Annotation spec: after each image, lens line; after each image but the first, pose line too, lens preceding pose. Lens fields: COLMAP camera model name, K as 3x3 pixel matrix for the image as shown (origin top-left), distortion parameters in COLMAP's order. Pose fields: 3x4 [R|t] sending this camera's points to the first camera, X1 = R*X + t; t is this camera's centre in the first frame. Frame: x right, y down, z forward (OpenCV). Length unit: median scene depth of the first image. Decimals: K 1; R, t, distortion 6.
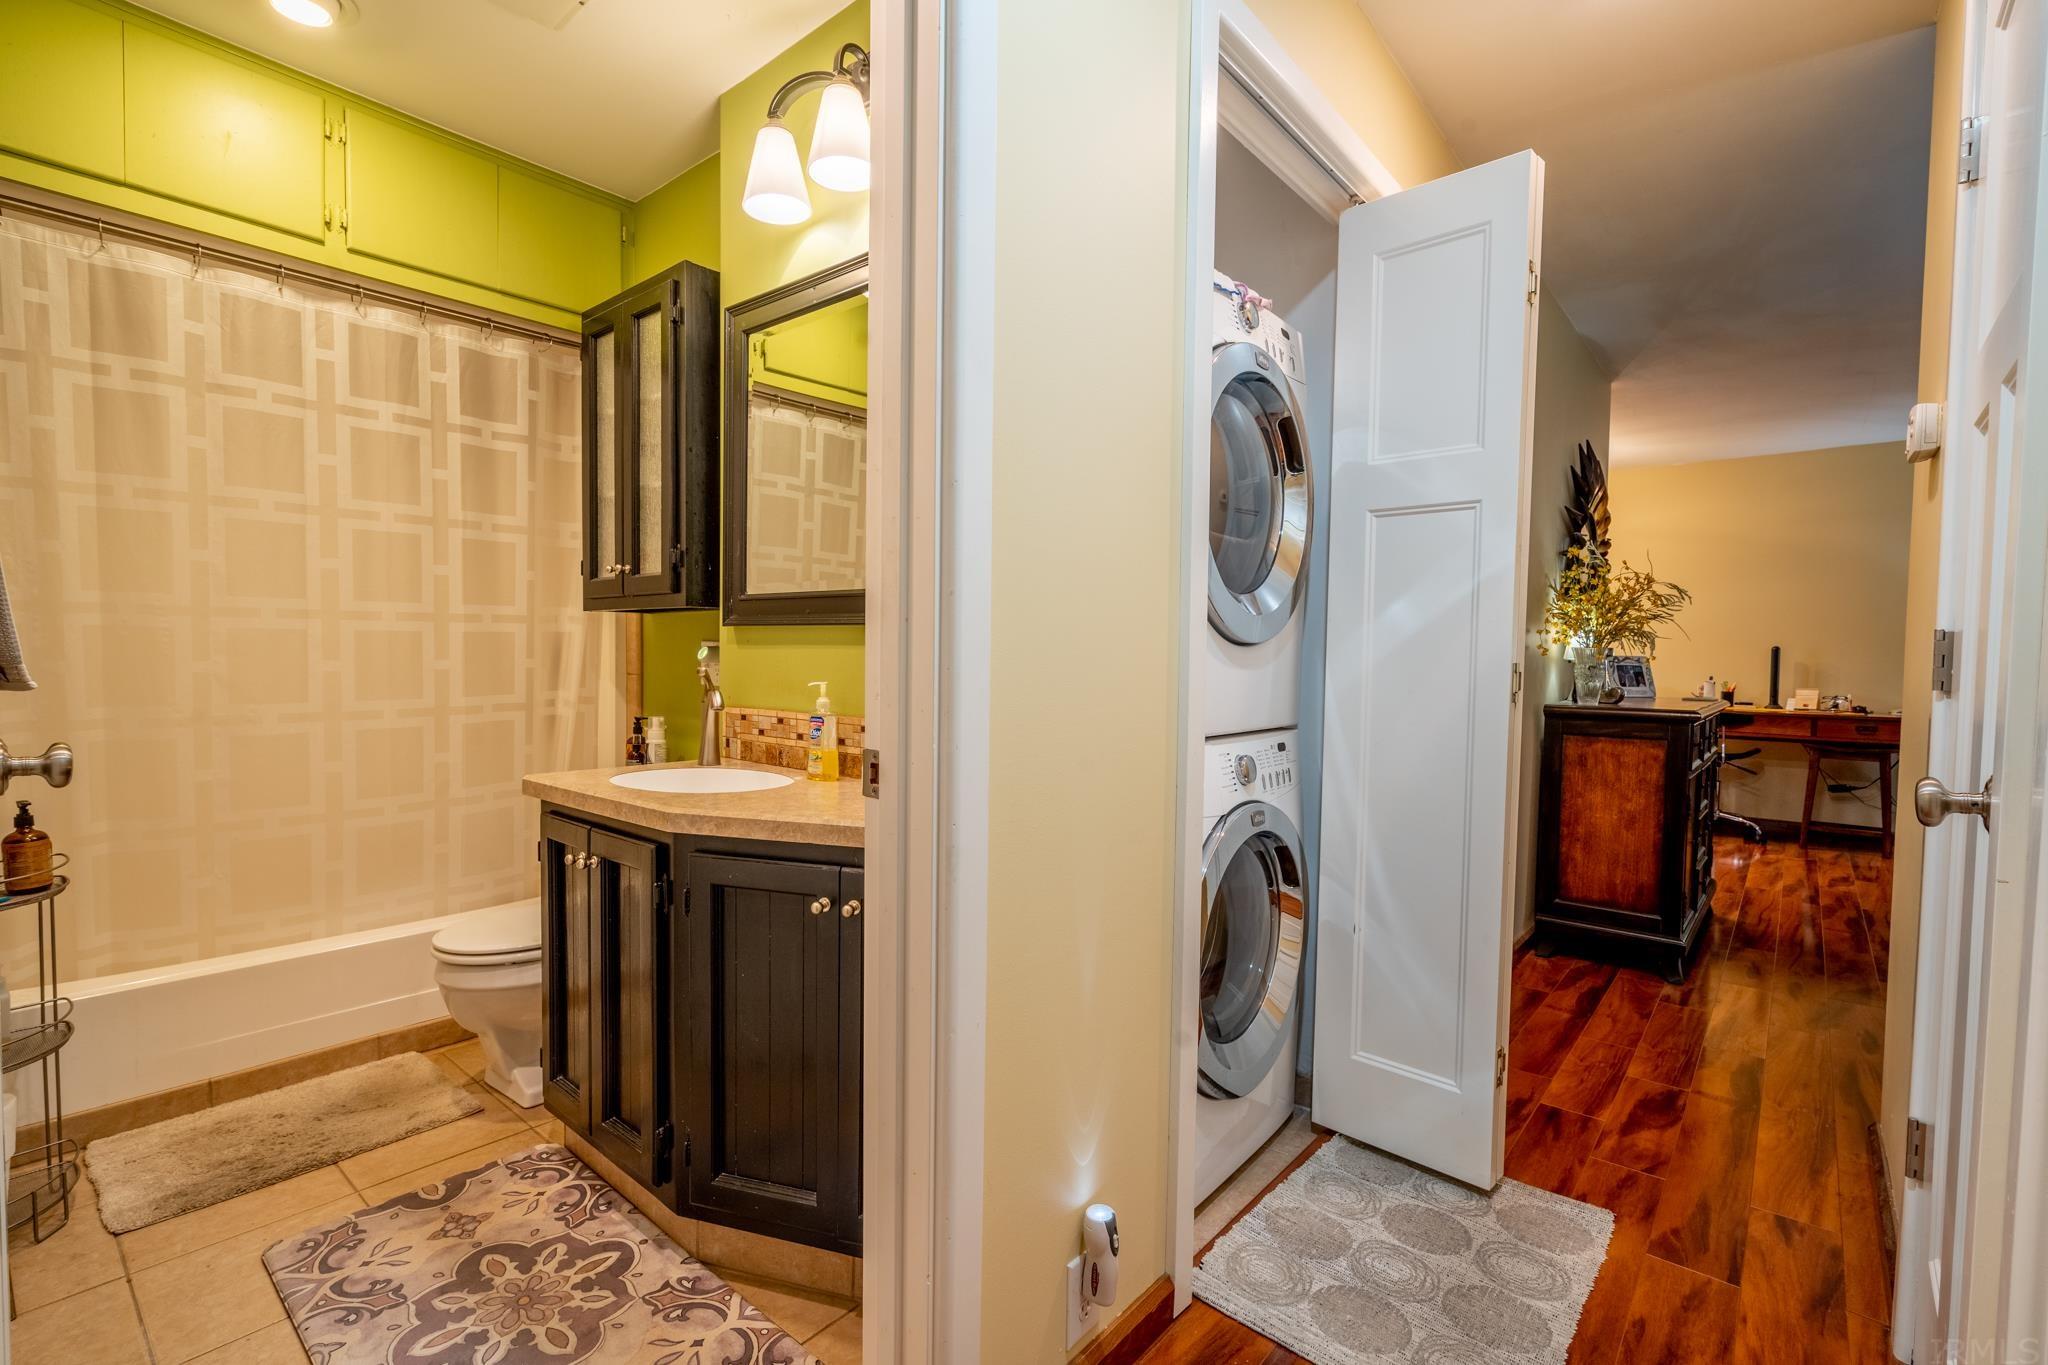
lens RADIAL K [[922.5, 0, 1021.3], [0, 922.5, 687.8], [0, 0, 1]] dist [-0.006363, 0.001556]
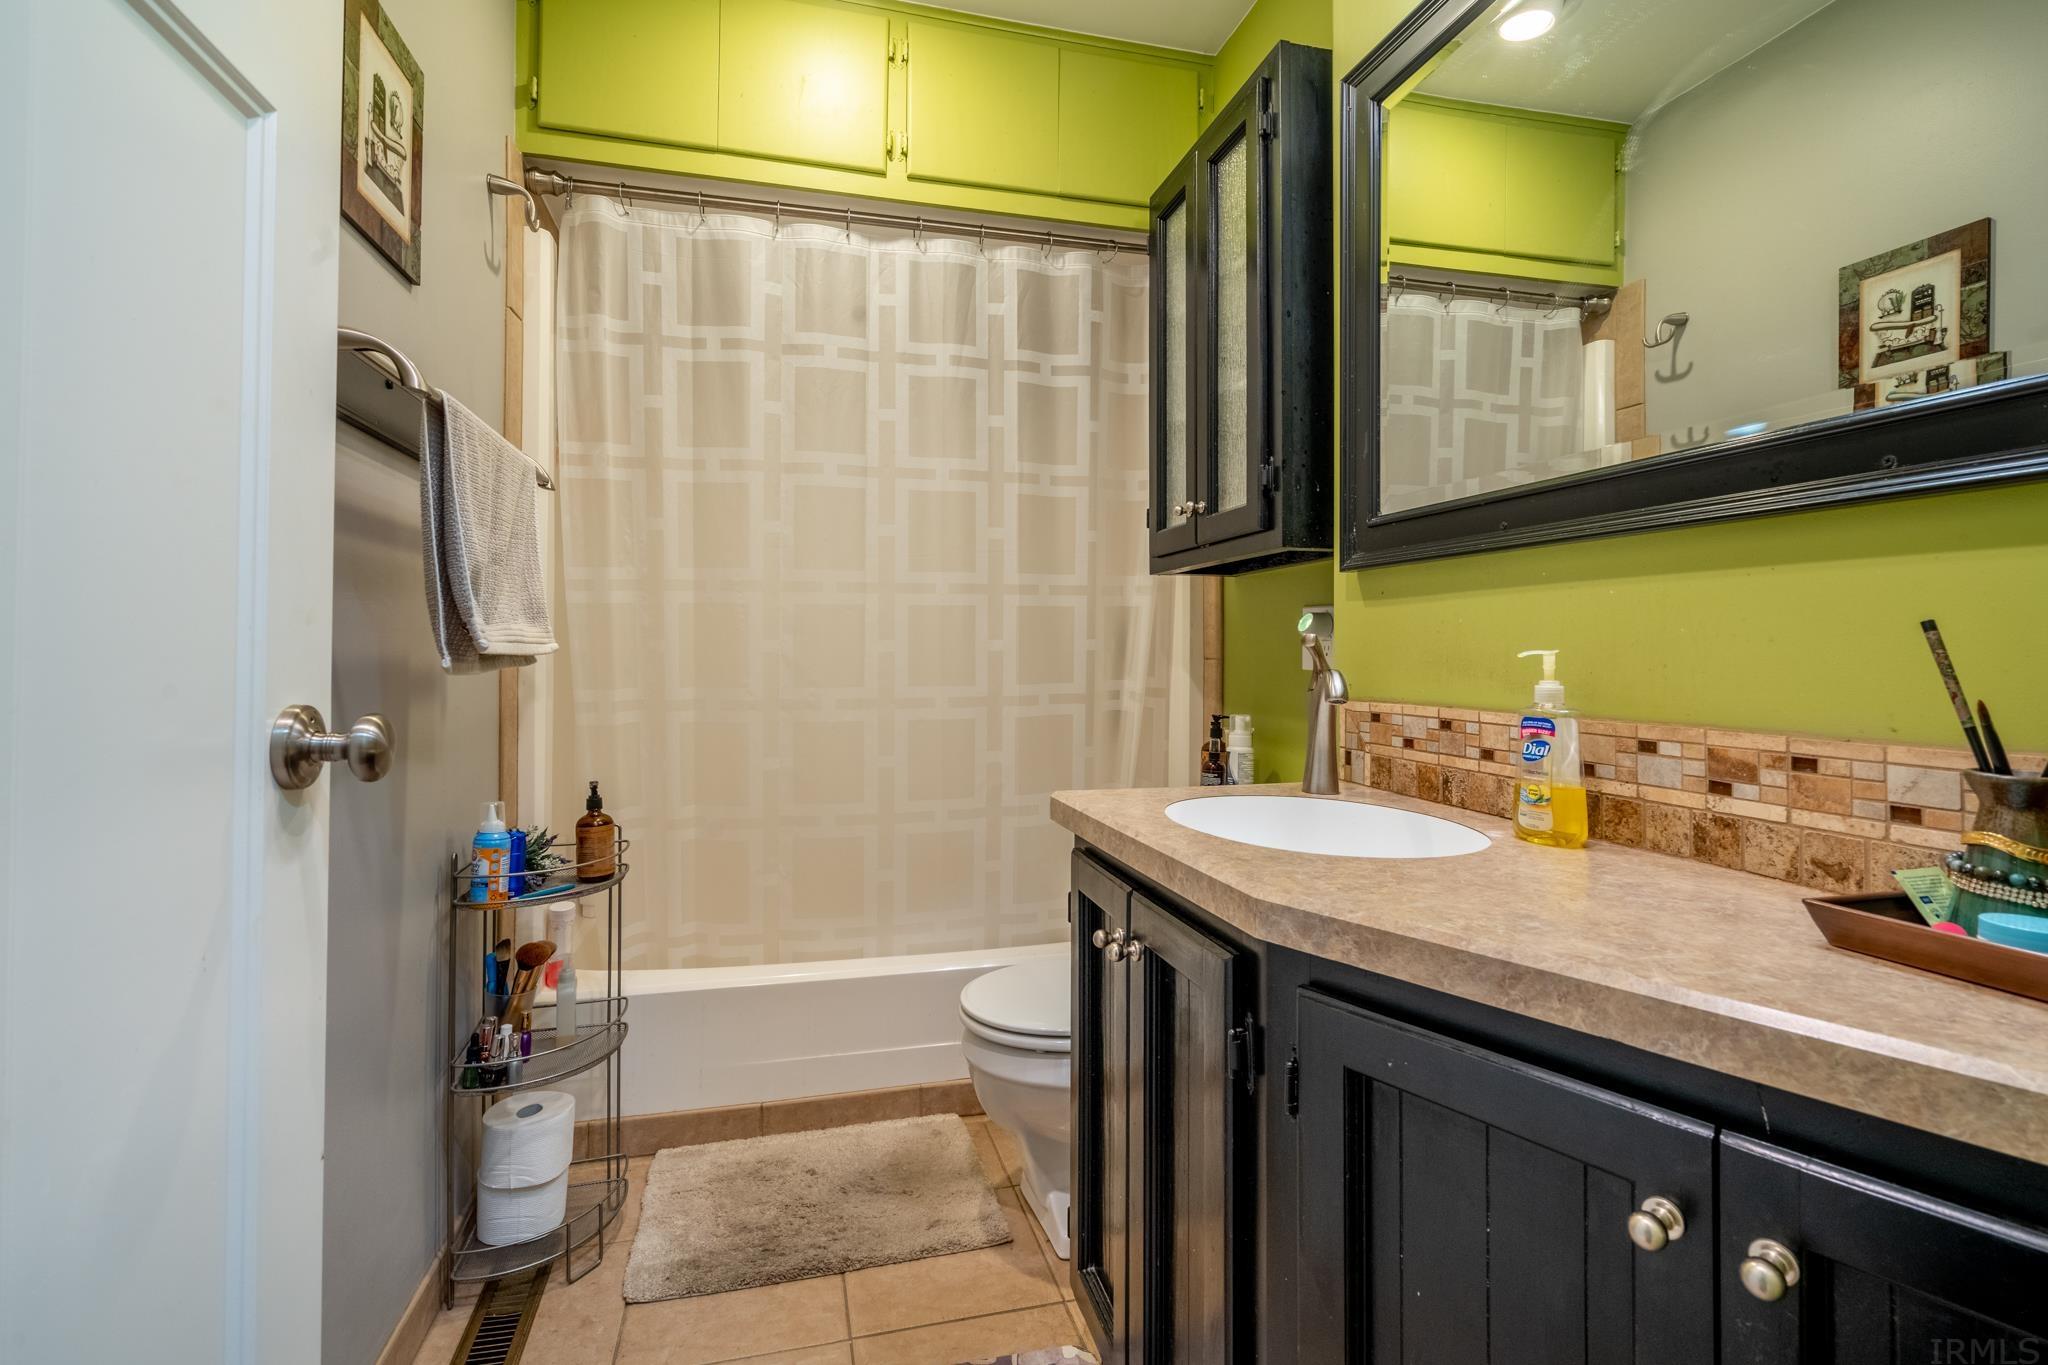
lens RADIAL K [[934.5, 0, 1017.8], [0, 934.5, 640.7], [0, 0, 1]] dist [-0.012182, 0.000501]
pose [[0.817235, -0.018773, -0.575999, -0.136445], [-0.014983, 0.998439, -0.053799, 0.017830], [0.576110, 0.052596, 0.815678, 0.353200]]
